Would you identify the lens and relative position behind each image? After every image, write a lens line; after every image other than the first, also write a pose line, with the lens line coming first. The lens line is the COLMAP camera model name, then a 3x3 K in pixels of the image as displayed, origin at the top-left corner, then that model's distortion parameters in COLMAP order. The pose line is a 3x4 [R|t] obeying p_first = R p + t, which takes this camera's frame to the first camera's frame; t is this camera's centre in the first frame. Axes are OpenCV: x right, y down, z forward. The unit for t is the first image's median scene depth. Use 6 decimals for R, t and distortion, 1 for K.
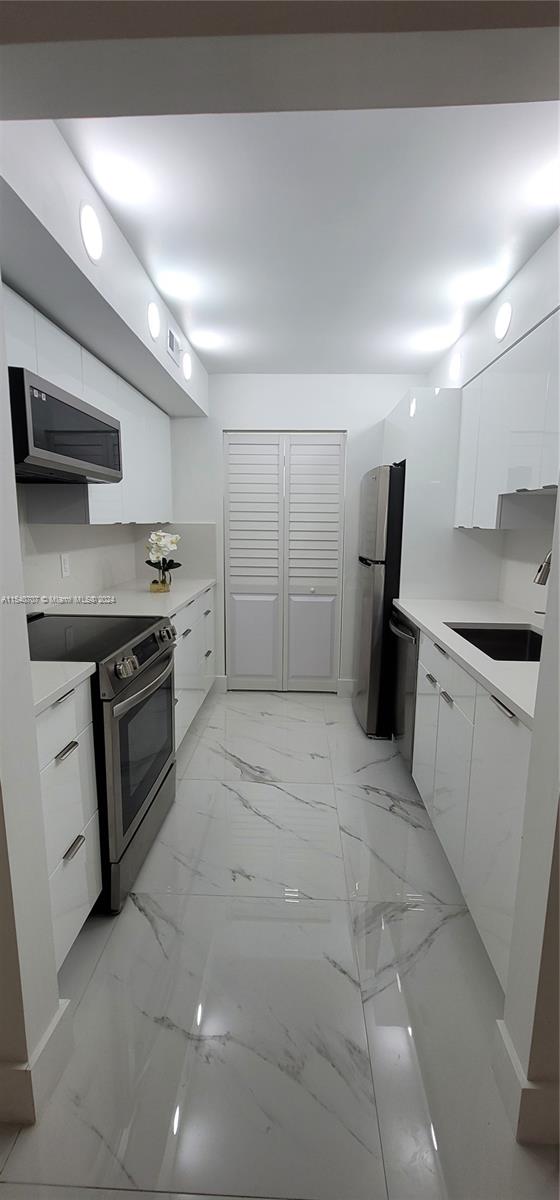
lens RADIAL K [[488.4, 0, 282.1], [0, 488.4, 601.6], [0, 0, 1]] dist [-0.010141, 0.000112]
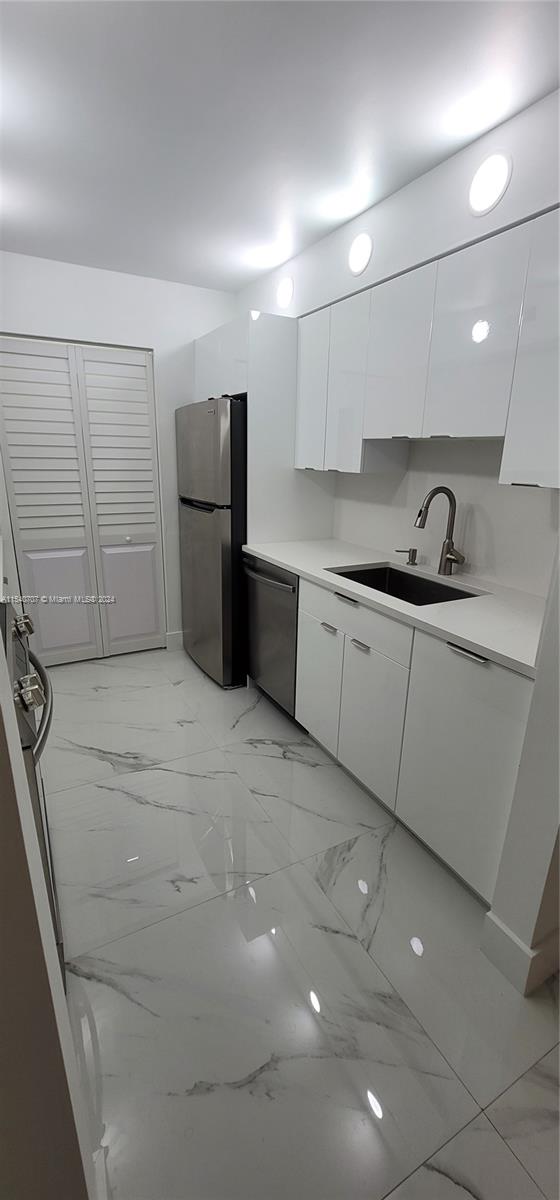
lens RADIAL K [[488.4, 0, 282.1], [0, 488.4, 601.6], [0, 0, 1]] dist [-0.010141, 0.000112]
pose [[0.857982, -0.143360, 0.493270, -0.191377], [0.071217, 0.984190, 0.162164, -0.046246], [-0.508720, -0.104005, 0.854627, 0.133738]]
